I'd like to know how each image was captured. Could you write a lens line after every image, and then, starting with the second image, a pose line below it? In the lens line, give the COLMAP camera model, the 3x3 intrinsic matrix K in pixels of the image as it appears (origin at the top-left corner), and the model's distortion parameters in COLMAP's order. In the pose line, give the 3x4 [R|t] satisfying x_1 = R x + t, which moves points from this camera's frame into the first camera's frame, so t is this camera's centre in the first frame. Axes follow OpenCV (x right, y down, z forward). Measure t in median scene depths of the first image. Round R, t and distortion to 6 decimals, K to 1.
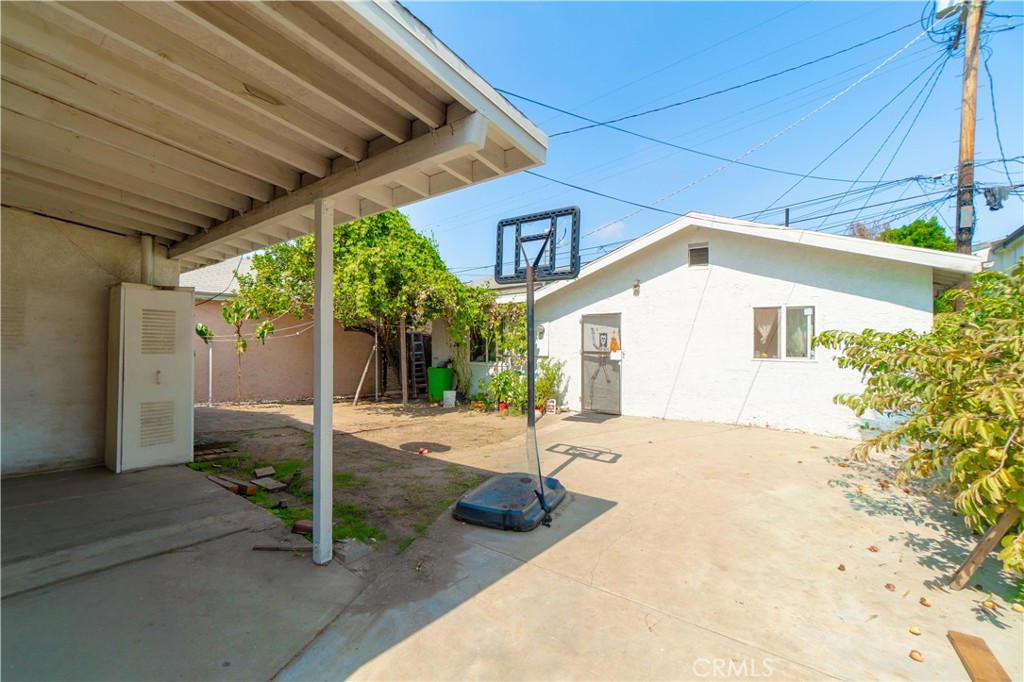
lens RADIAL K [[452.7, 0, 506.4], [0, 452.7, 339.9], [0, 0, 1]] dist [-0.000381, -0.000389]
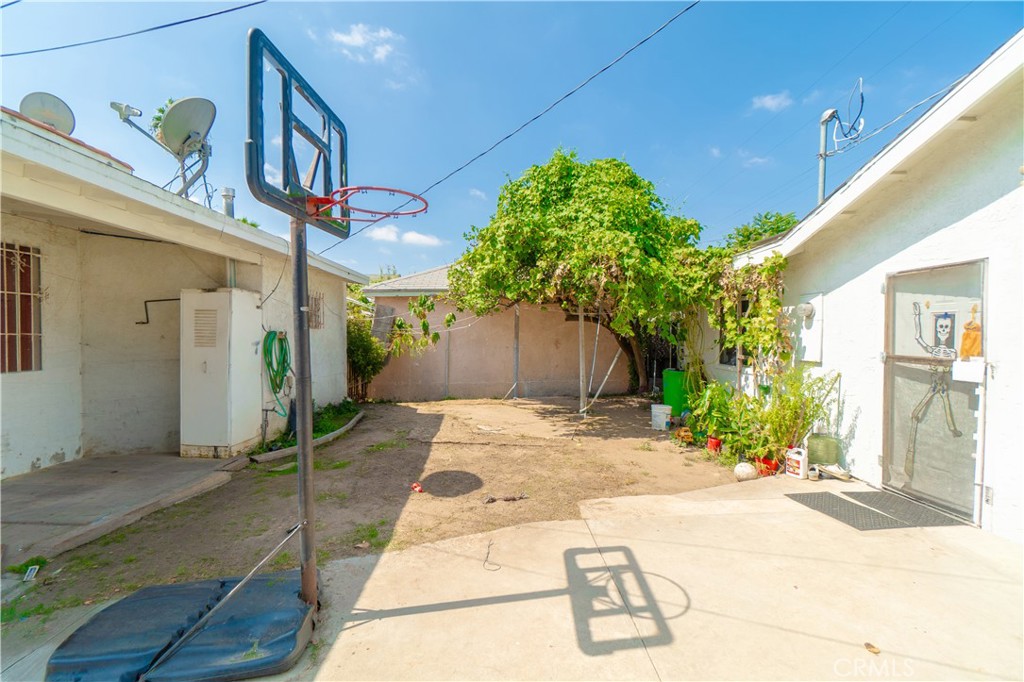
lens RADIAL K [[452.7, 0, 506.4], [0, 452.7, 339.9], [0, 0, 1]] dist [-0.000381, -0.000389]
pose [[0.603376, 0.011134, -0.797379, 0.304848], [0.007850, 0.999771, 0.019900, -0.002121], [0.797418, -0.018266, 0.603150, 0.438595]]
